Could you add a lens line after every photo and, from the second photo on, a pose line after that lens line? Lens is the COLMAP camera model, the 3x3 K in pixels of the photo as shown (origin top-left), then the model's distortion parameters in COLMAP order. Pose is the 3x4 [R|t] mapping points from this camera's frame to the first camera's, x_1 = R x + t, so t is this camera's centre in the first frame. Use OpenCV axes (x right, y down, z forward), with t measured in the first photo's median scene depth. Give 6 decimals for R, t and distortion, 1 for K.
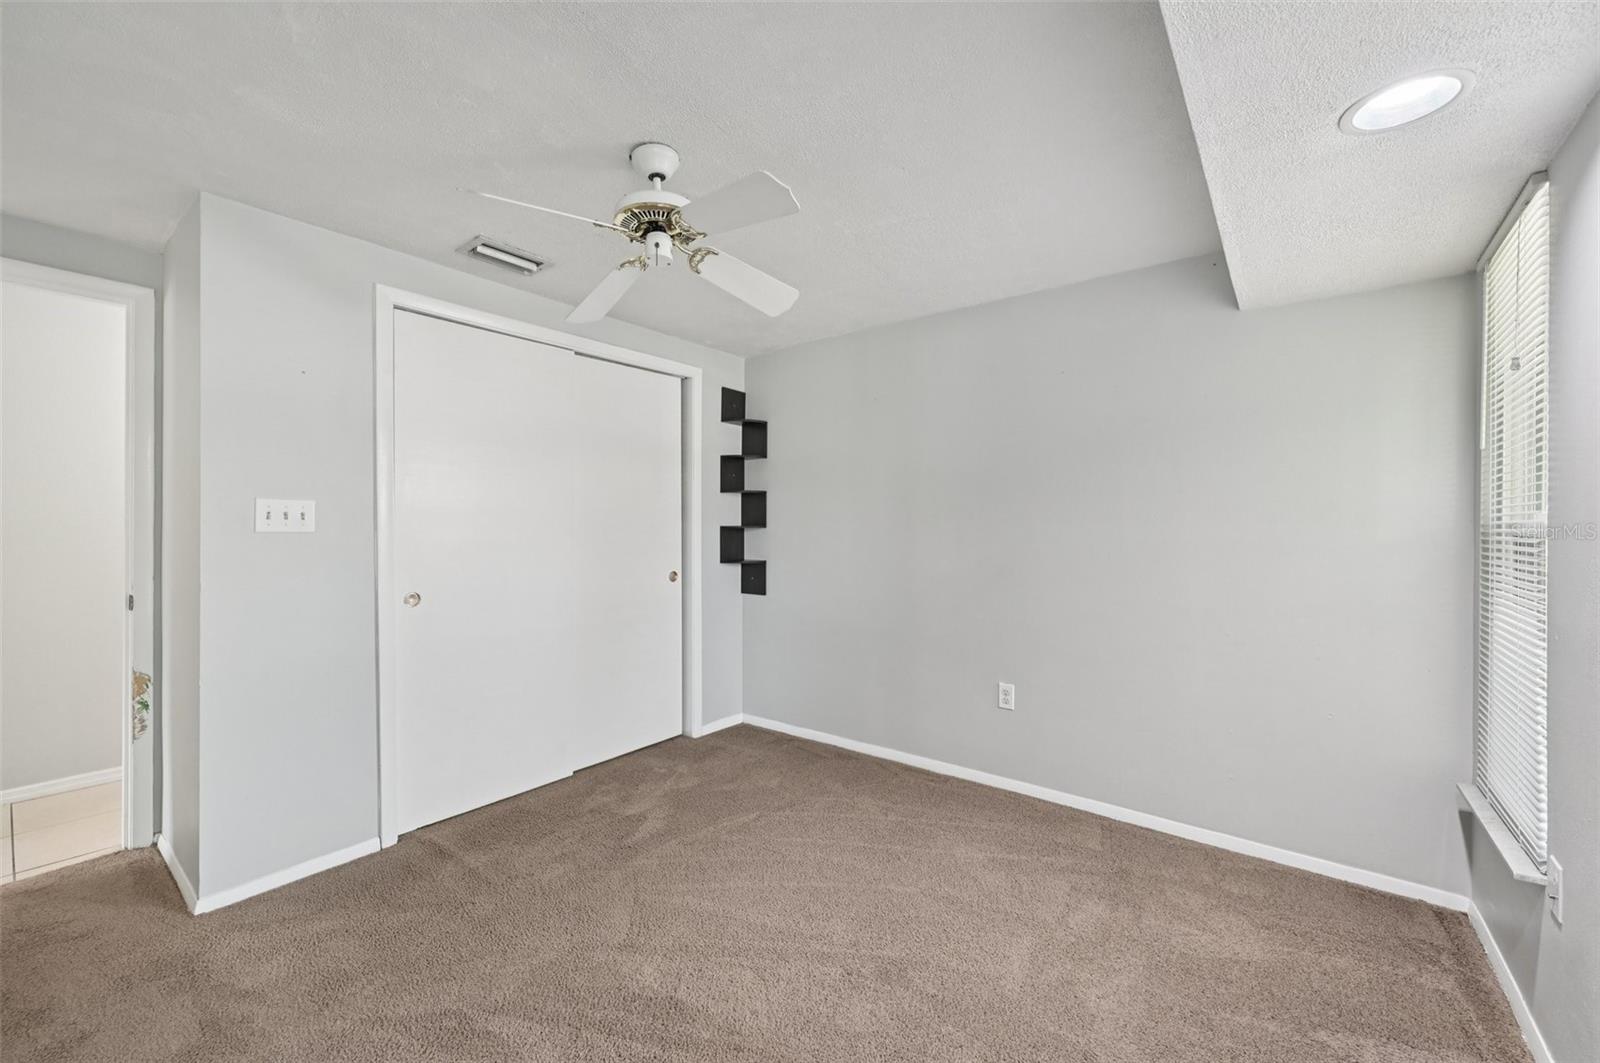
lens RADIAL K [[631.1, 0, 802.8], [0, 631.1, 530.6], [0, 0, 1]] dist [-0.003790, 0.000254]
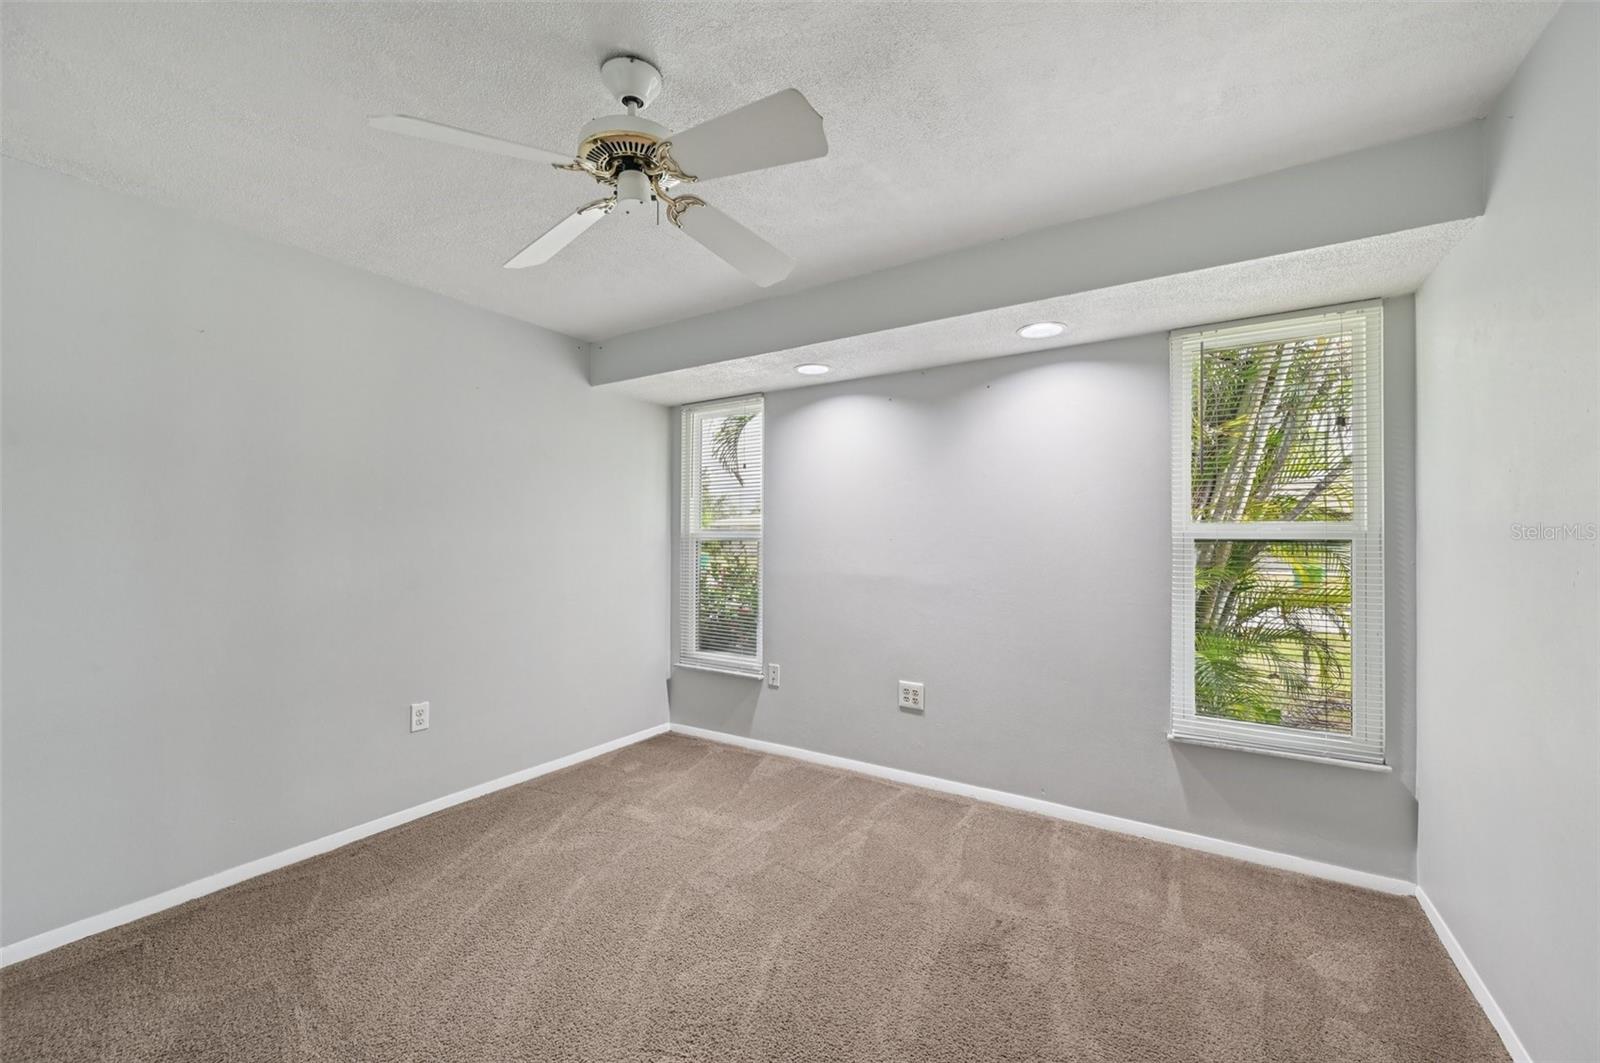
lens RADIAL K [[631.1, 0, 802.2], [0, 631.1, 533.3], [0, 0, 1]] dist [-0.003790, 0.000254]
pose [[-0.096870, 0.001973, 0.995295, -0.704692], [0.001637, 0.999997, -0.001823, -0.004143], [-0.995296, 0.001453, -0.096873, 0.572260]]
